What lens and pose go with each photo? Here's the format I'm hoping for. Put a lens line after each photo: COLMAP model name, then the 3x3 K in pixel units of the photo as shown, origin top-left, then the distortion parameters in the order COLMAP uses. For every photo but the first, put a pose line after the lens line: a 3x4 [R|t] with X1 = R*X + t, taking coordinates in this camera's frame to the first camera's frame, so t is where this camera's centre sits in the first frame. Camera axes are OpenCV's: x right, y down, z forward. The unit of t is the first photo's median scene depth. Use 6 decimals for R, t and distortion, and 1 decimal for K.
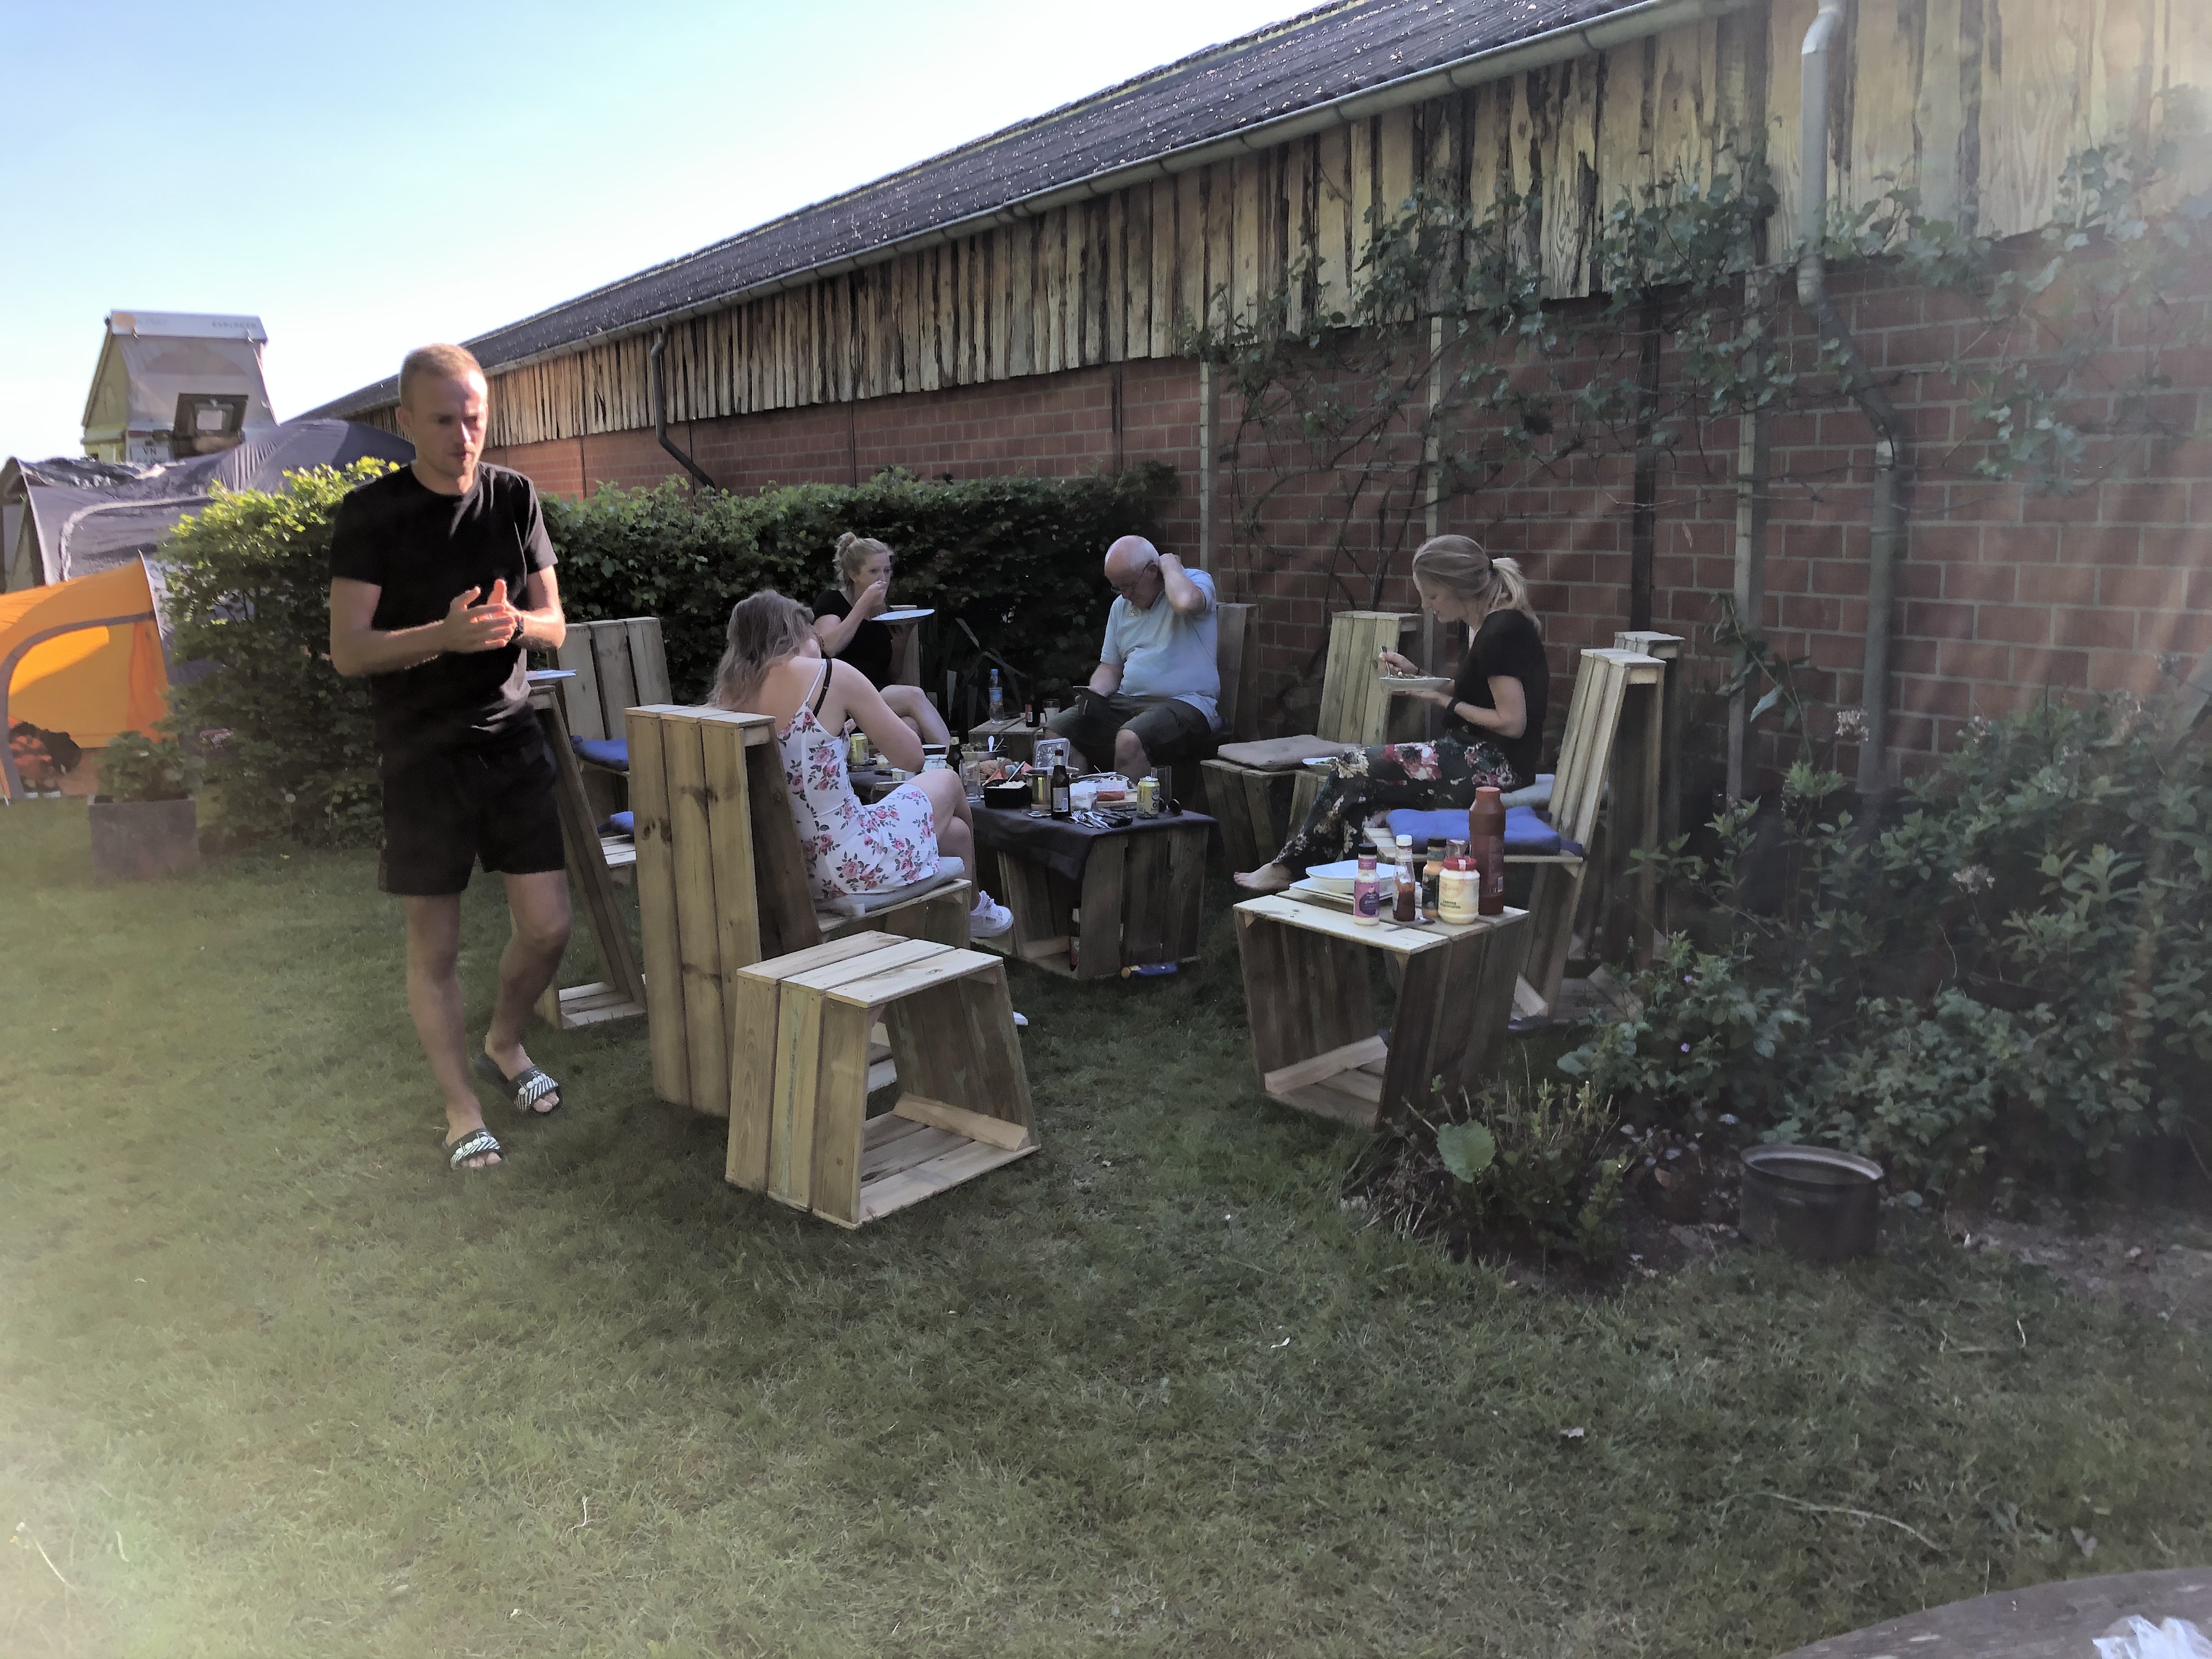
lens RADIAL K [[1798.5, 0, 1101.4], [0, 1798.5, 846.6], [0, 0, 1]] dist [0.029250, -0.017286]
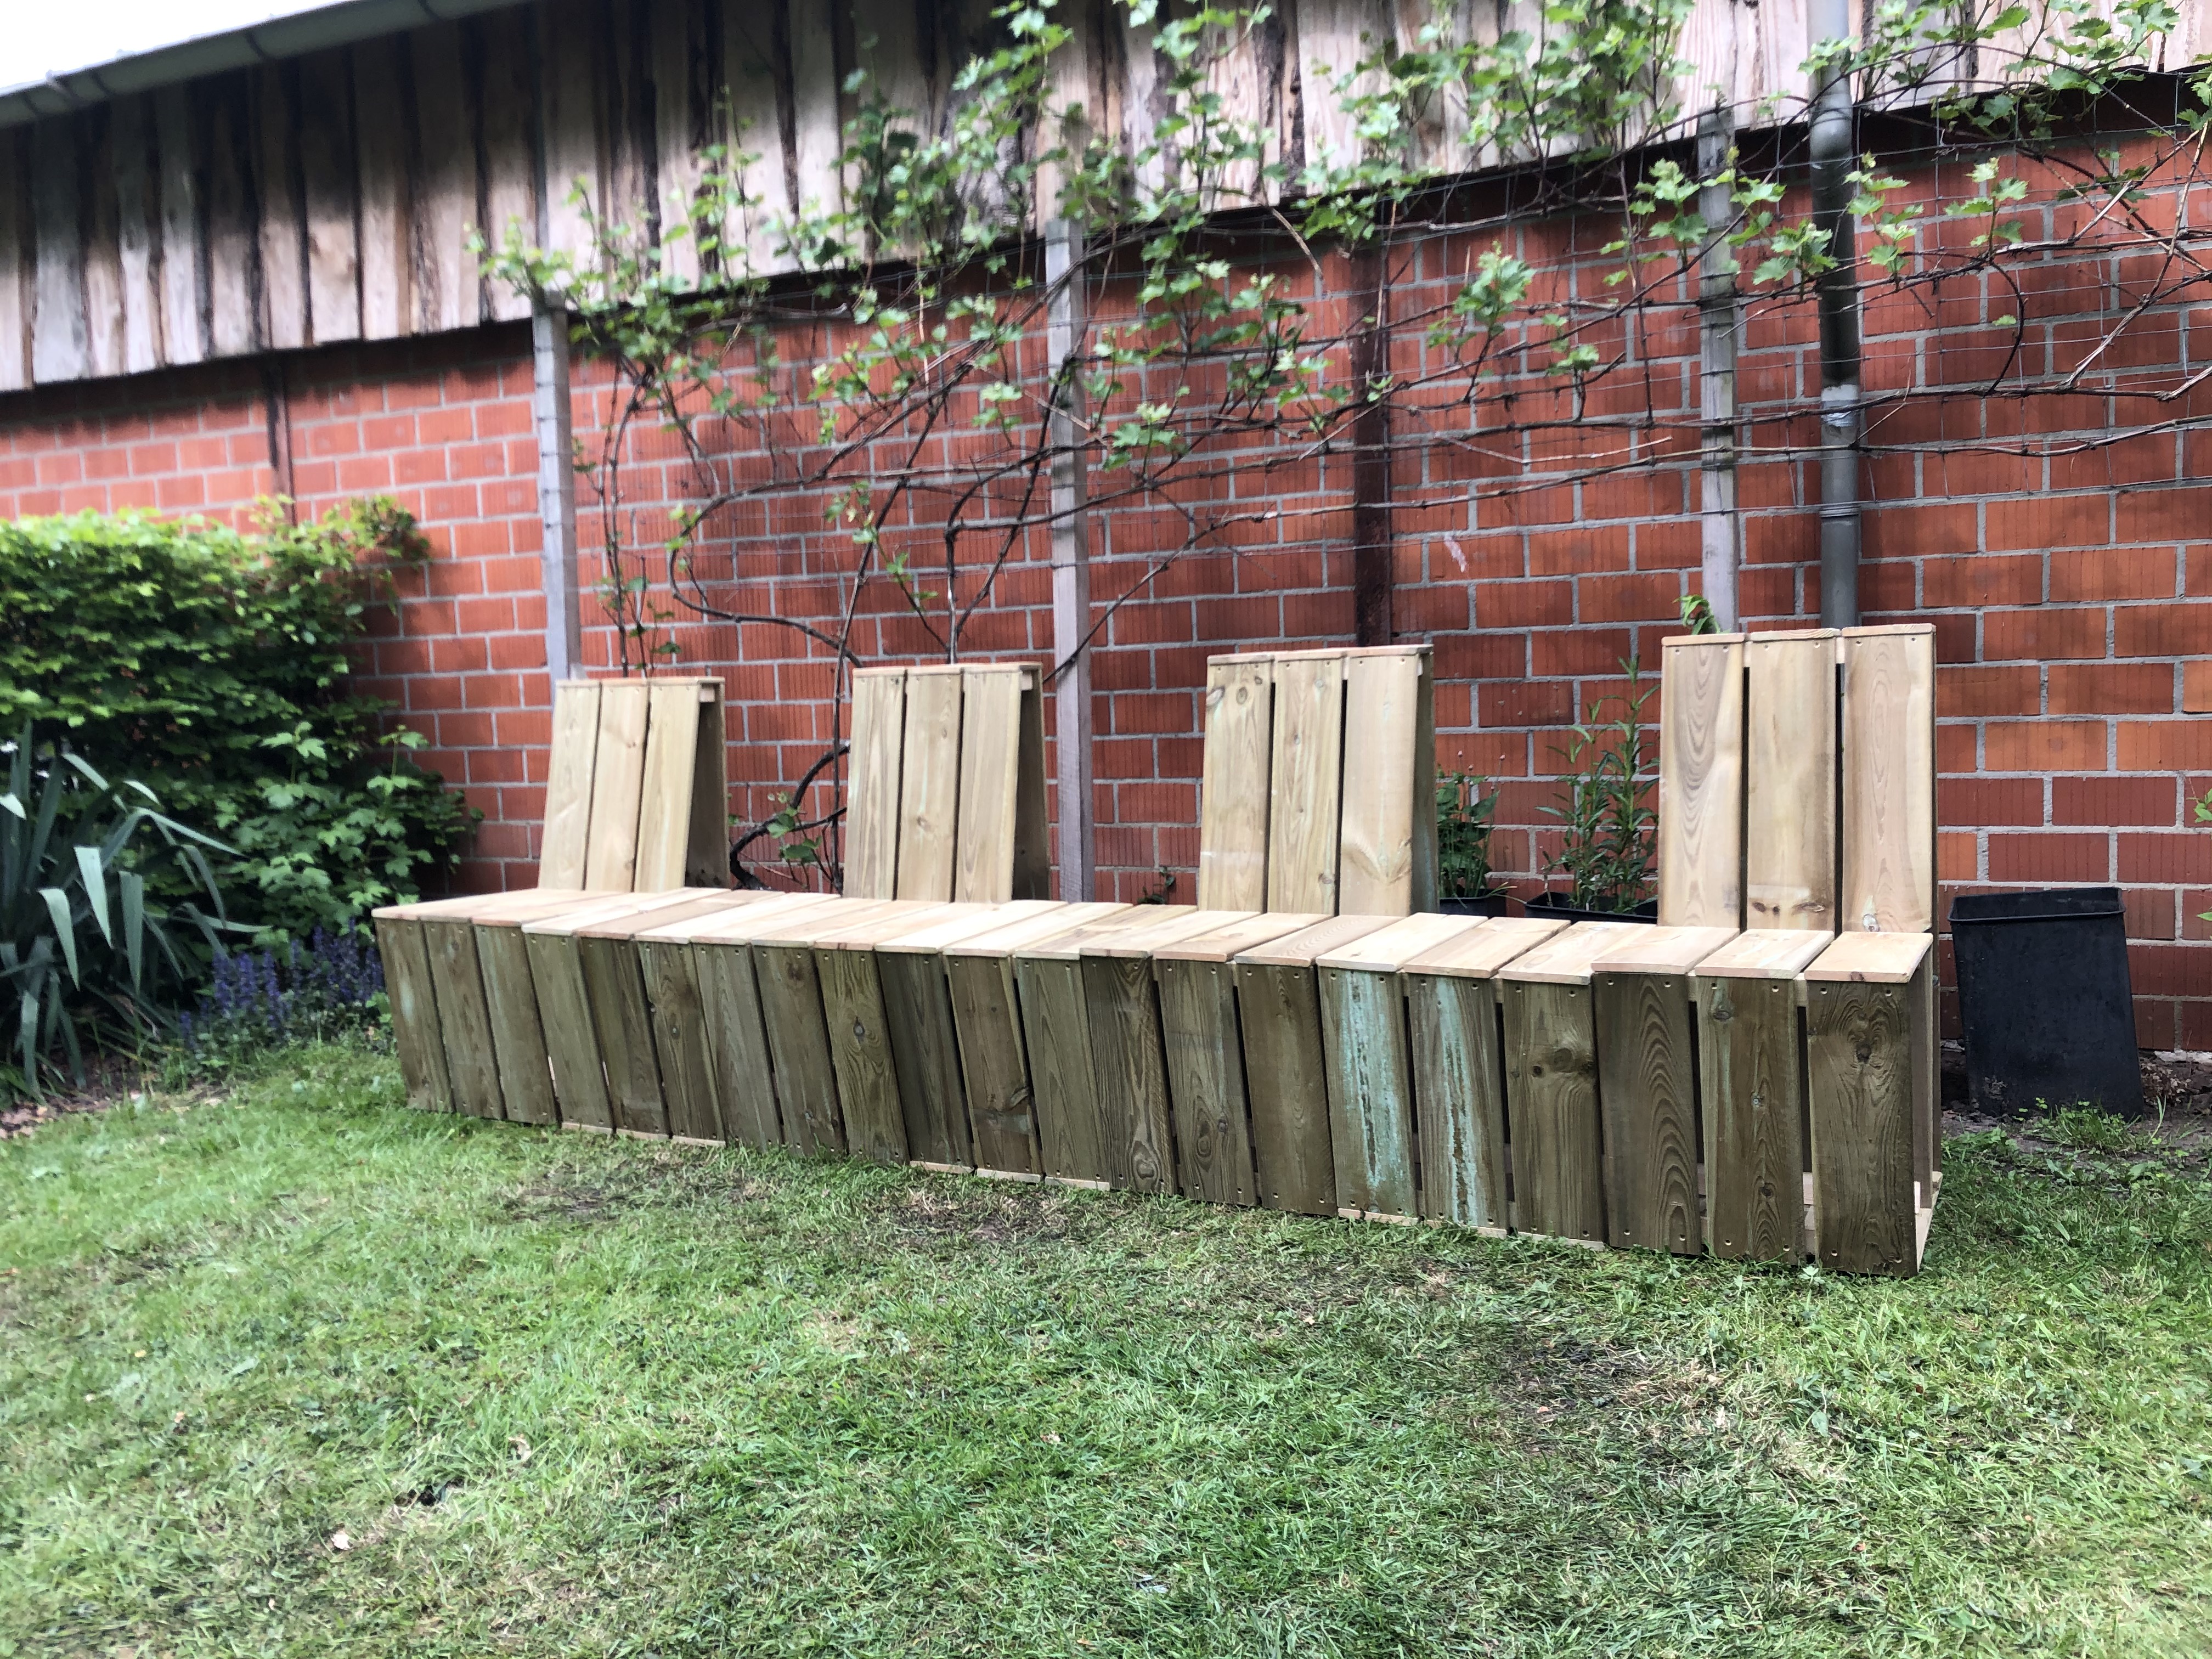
lens RADIAL K [[1798.5, 0, 1080.0], [0, 1798.5, 812.5], [0, 0, 1]] dist [0.029250, -0.017286]
pose [[0.822664, -0.050139, 0.566313, -0.119200], [0.126526, 0.987269, -0.096392, -0.018245], [-0.554270, 0.150951, 0.818534, 0.348298]]
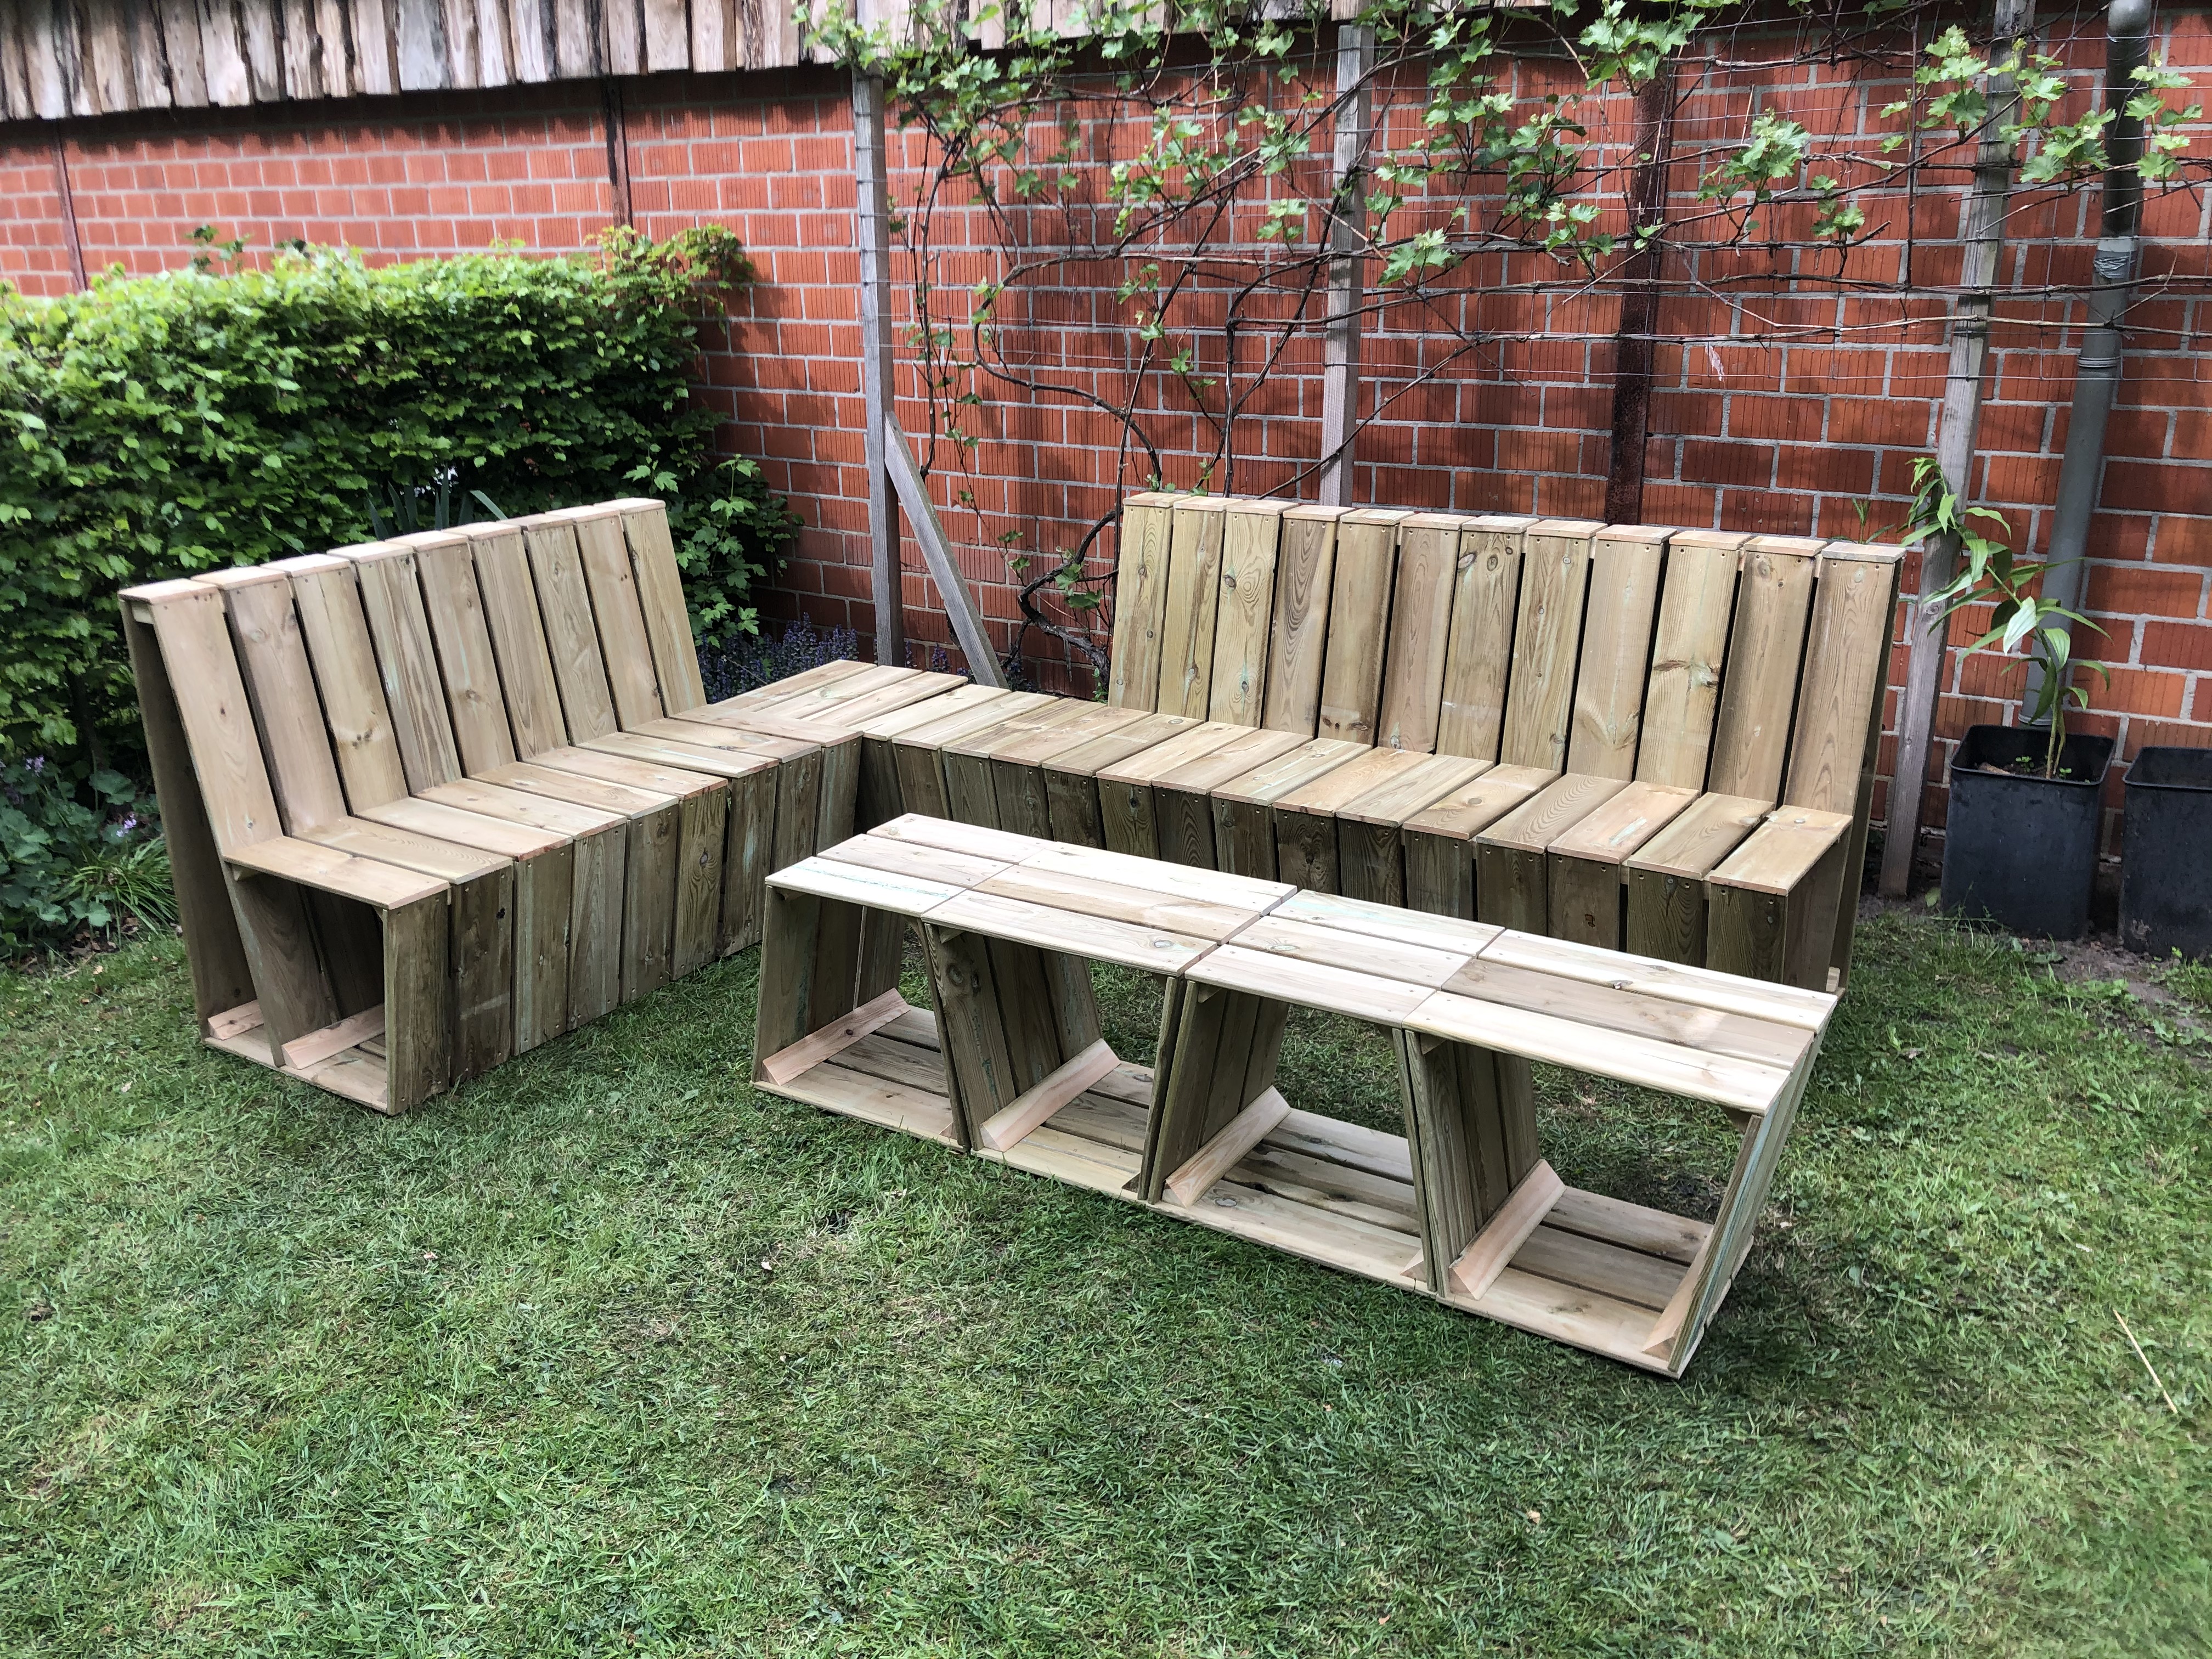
lens RADIAL K [[1798.5, 0, 1066.5], [0, 1798.5, 808.2], [0, 0, 1]] dist [0.029250, -0.017286]
pose [[0.899950, -0.128203, 0.416719, -0.147533], [0.079862, 0.988092, 0.131515, -0.072963], [-0.428617, -0.085077, 0.899472, 0.293503]]
